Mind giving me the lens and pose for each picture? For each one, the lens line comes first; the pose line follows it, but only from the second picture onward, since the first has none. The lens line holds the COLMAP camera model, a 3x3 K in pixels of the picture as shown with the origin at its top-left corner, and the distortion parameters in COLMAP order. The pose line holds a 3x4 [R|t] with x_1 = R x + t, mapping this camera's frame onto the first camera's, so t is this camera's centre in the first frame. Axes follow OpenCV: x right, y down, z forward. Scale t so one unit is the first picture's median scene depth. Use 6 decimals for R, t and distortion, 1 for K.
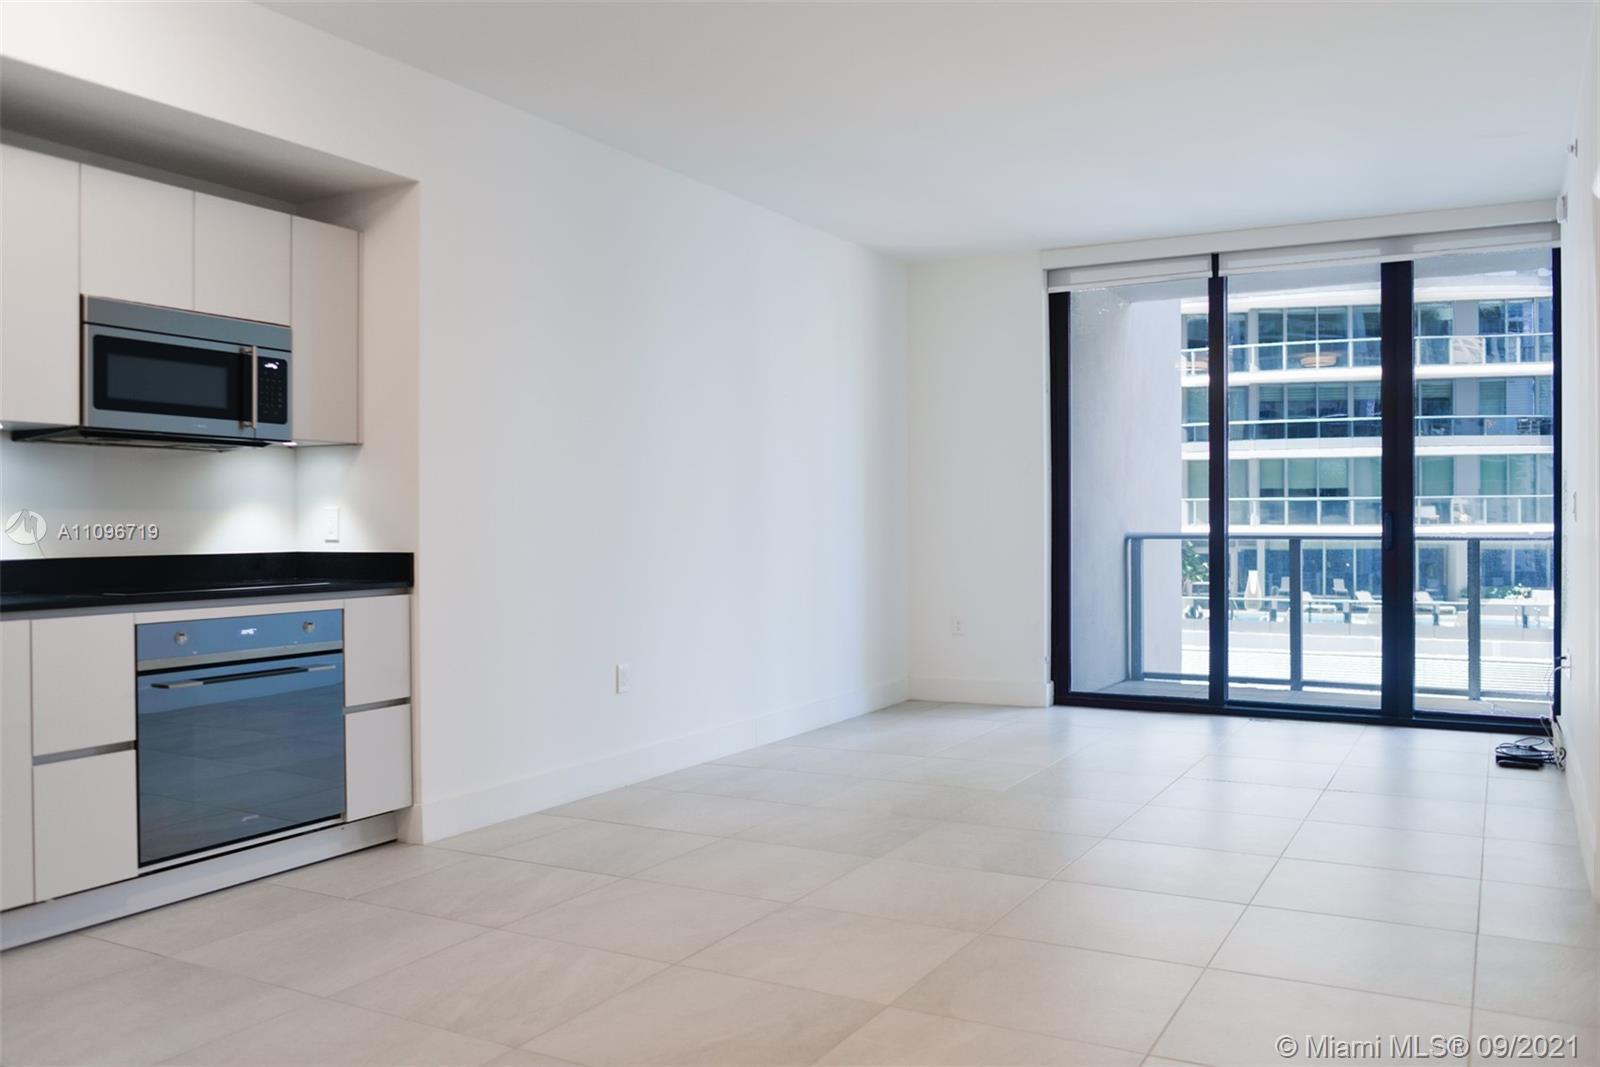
lens RADIAL K [[1277.9, 0, 790.3], [0, 1277.9, 521.2], [0, 0, 1]] dist [-0.111568, 0.114146]
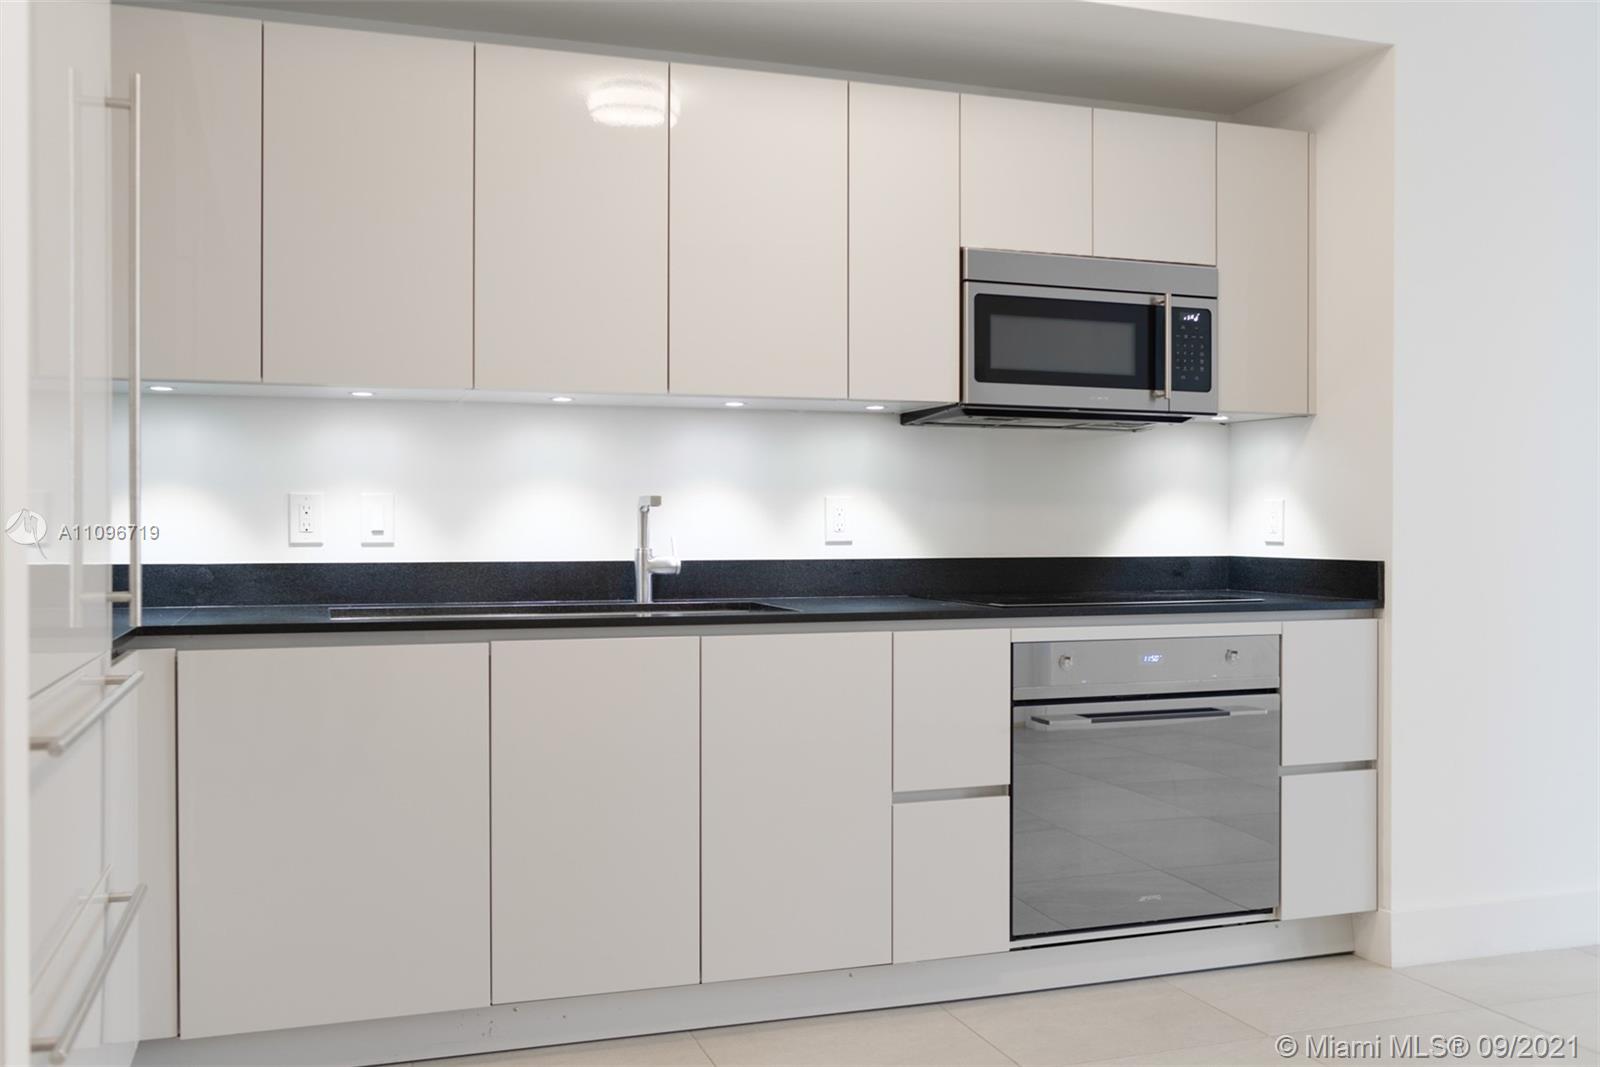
lens RADIAL K [[1372.2, 0, 763.0], [0, 1372.2, 521.6], [0, 0, 1]] dist [-0.060490, 0.075282]
pose [[0.733675, 0.006101, -0.679474, -0.031863], [-0.004962, 0.999981, 0.003621, 0.001153], [0.679483, 0.000715, 0.733691, 0.200195]]
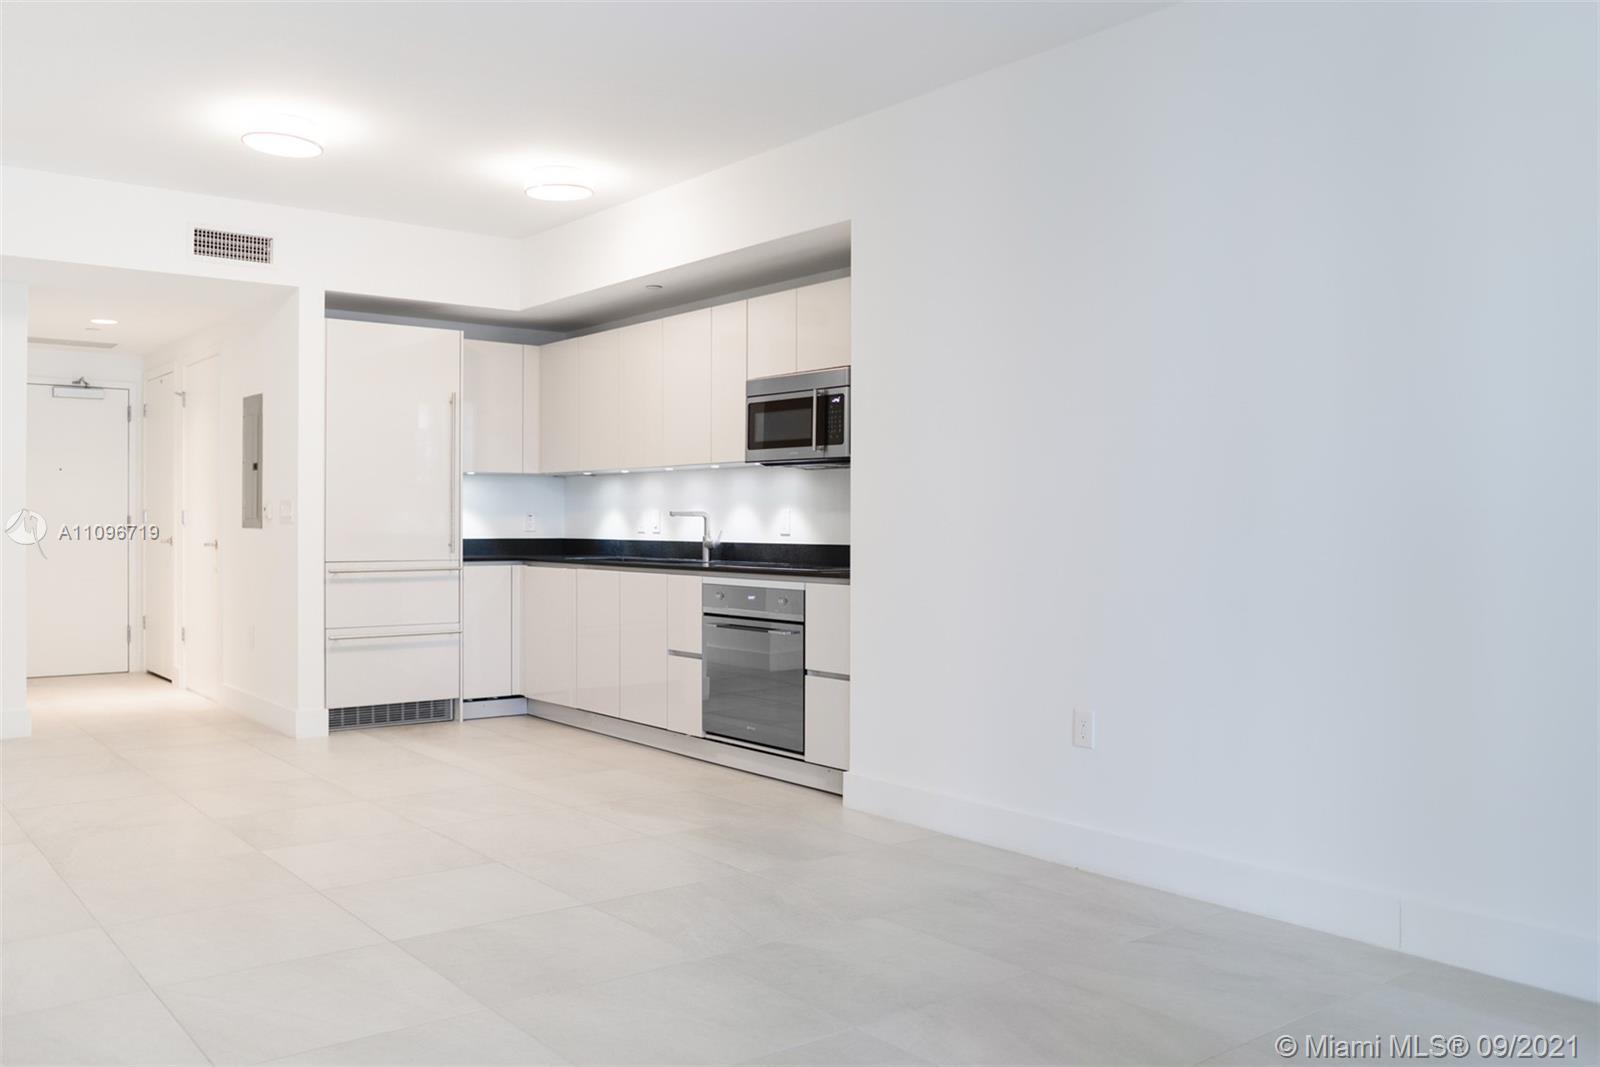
lens RADIAL K [[1372.2, 0, 763.0], [0, 1372.2, 521.6], [0, 0, 1]] dist [-0.060490, 0.075282]
pose [[-0.396842, 0.001774, -0.917885, 0.924310], [-0.003344, 0.999989, 0.003378, -0.003504], [0.917881, 0.004410, -0.396832, 1.513304]]
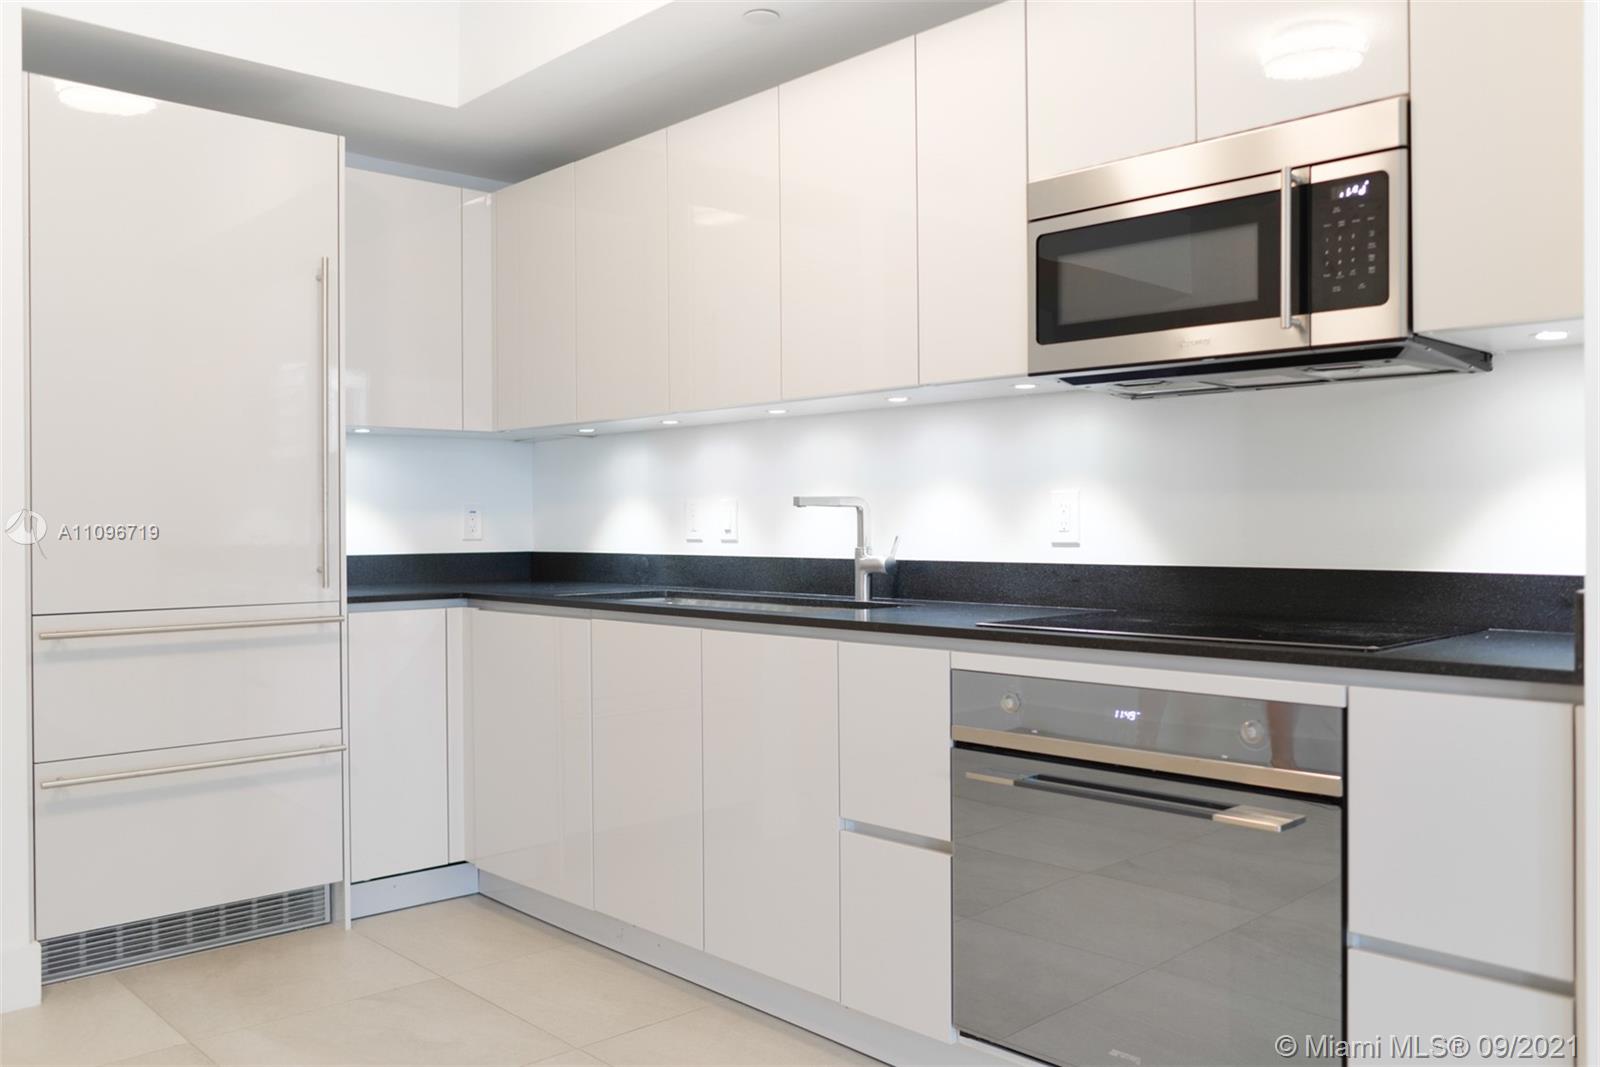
lens RADIAL K [[1317.2, 0, 792.5], [0, 1317.2, 526.4], [0, 0, 1]] dist [-0.036507, 0.007260]
pose [[-0.298972, 0.008622, -0.954223, 0.140331], [0.005739, 0.999957, 0.007237, 0.001713], [0.954245, -0.003313, -0.299009, 0.957434]]
